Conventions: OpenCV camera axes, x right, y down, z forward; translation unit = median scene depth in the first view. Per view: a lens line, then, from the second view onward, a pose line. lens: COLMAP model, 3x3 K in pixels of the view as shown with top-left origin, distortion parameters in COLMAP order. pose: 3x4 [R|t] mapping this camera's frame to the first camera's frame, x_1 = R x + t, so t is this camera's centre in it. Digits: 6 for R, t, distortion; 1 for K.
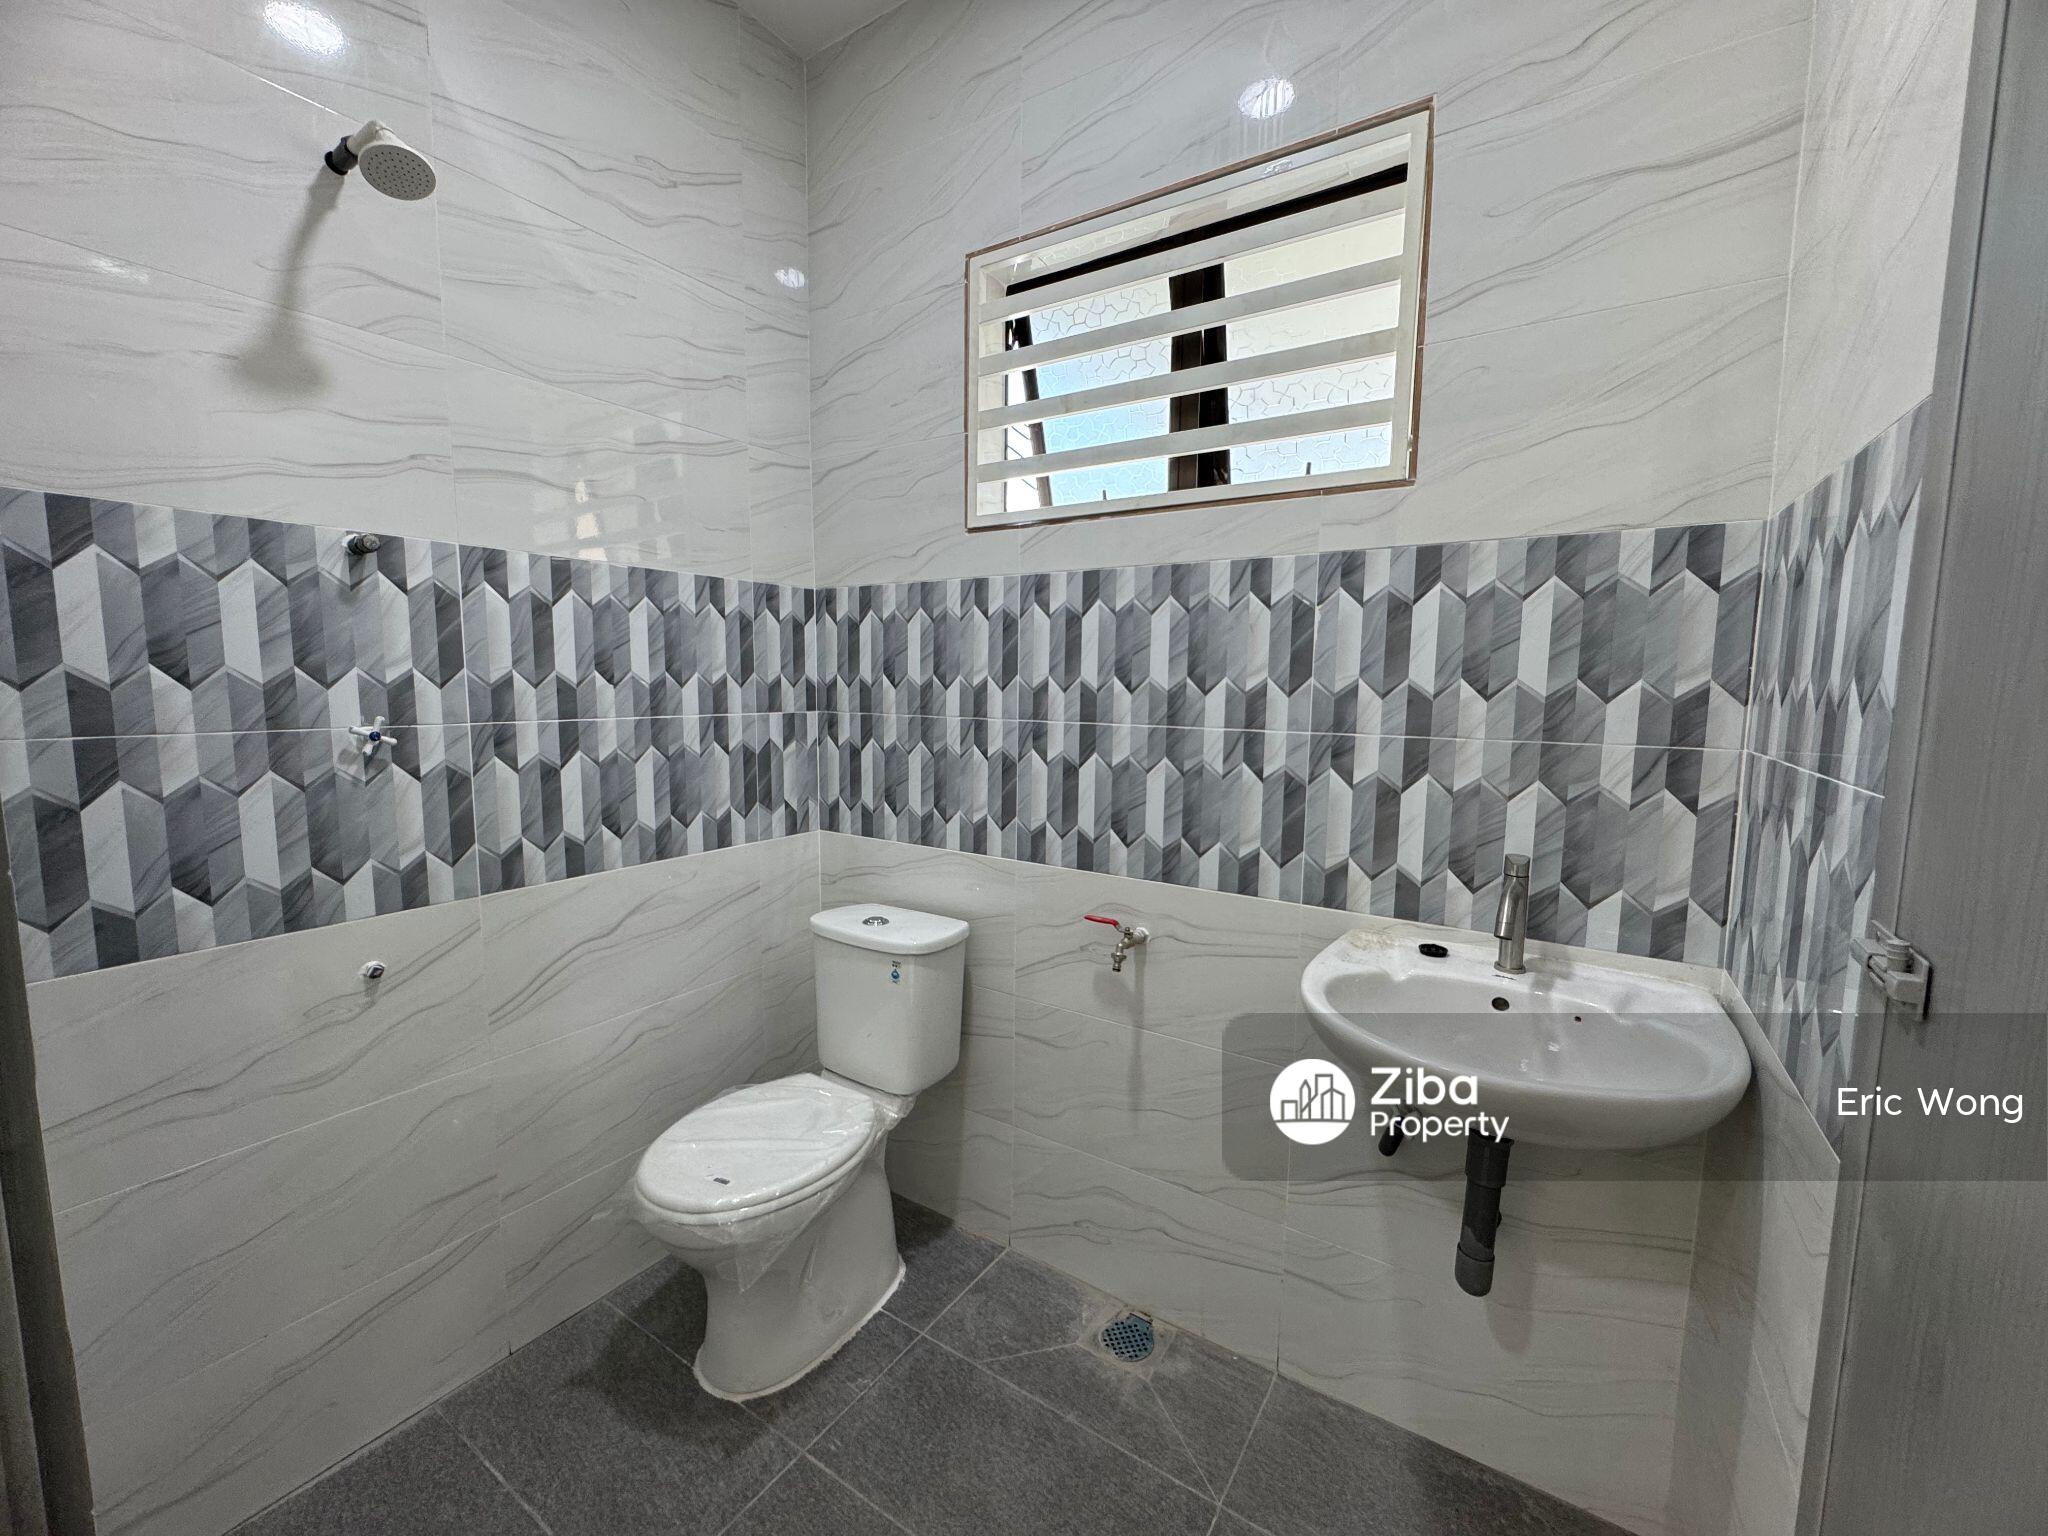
lens RADIAL K [[823.1, 0, 1024.7], [0, 823.1, 775.2], [0, 0, 1]] dist [-0.001891, -0.000406]
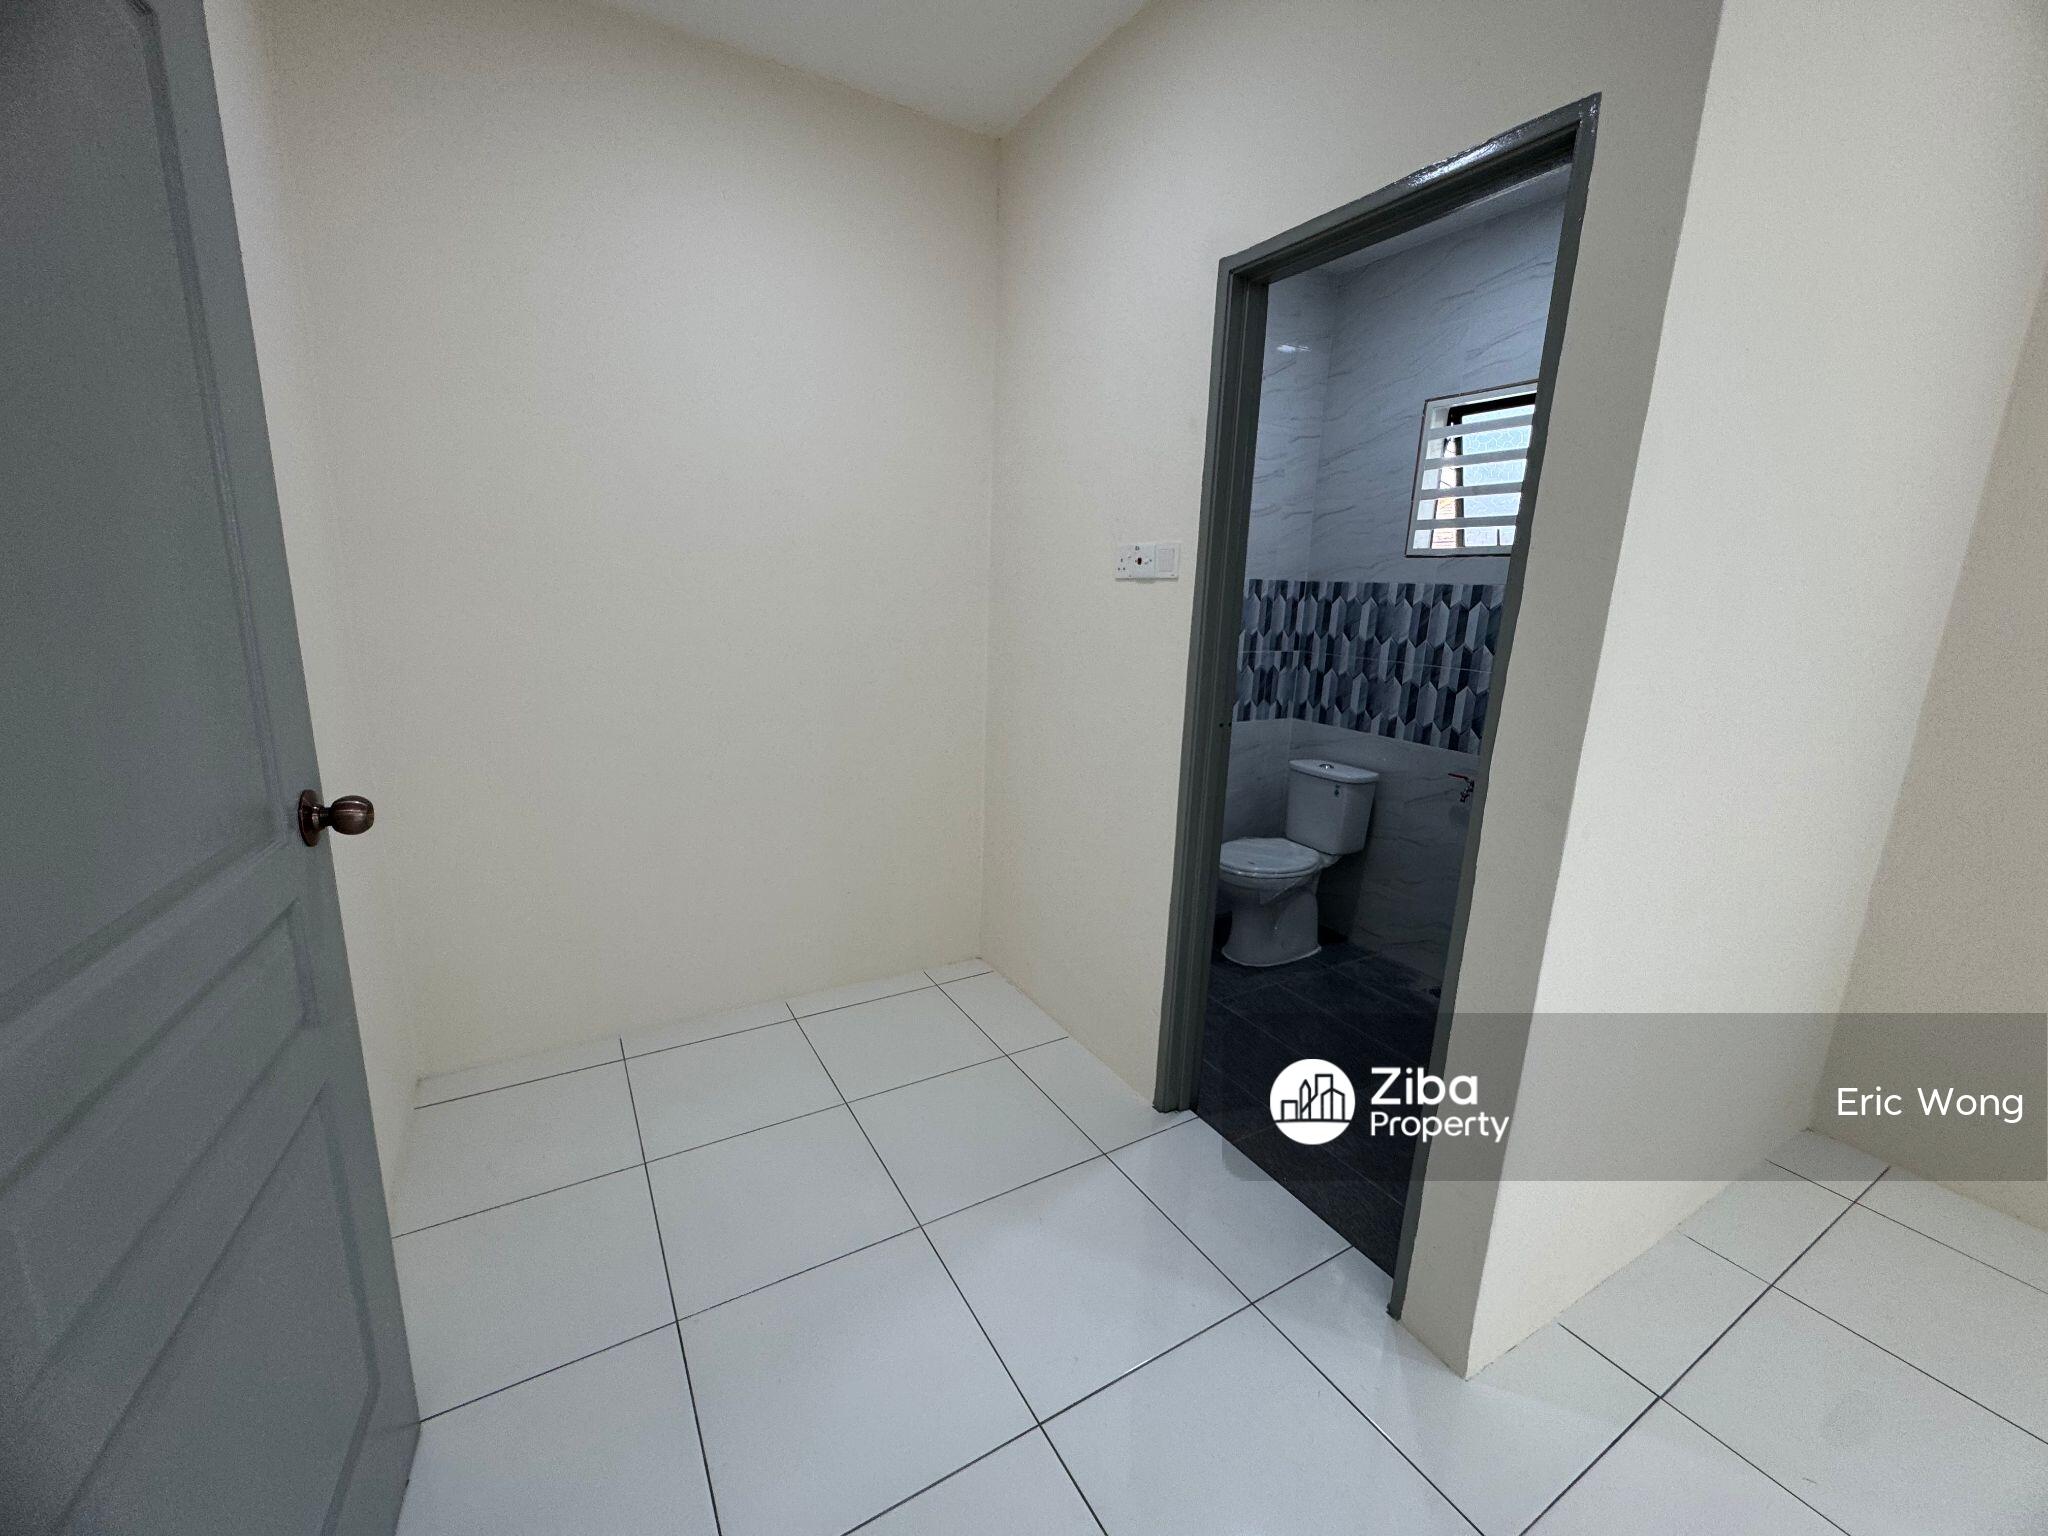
lens RADIAL K [[823.1, 0, 1030.0], [0, 823.1, 770.2], [0, 0, 1]] dist [-0.001891, -0.000406]
pose [[0.898281, 0.118879, -0.423034, 0.007672], [-0.077939, 0.990549, 0.112864, 0.025003], [0.432453, -0.068413, 0.899057, -0.966787]]
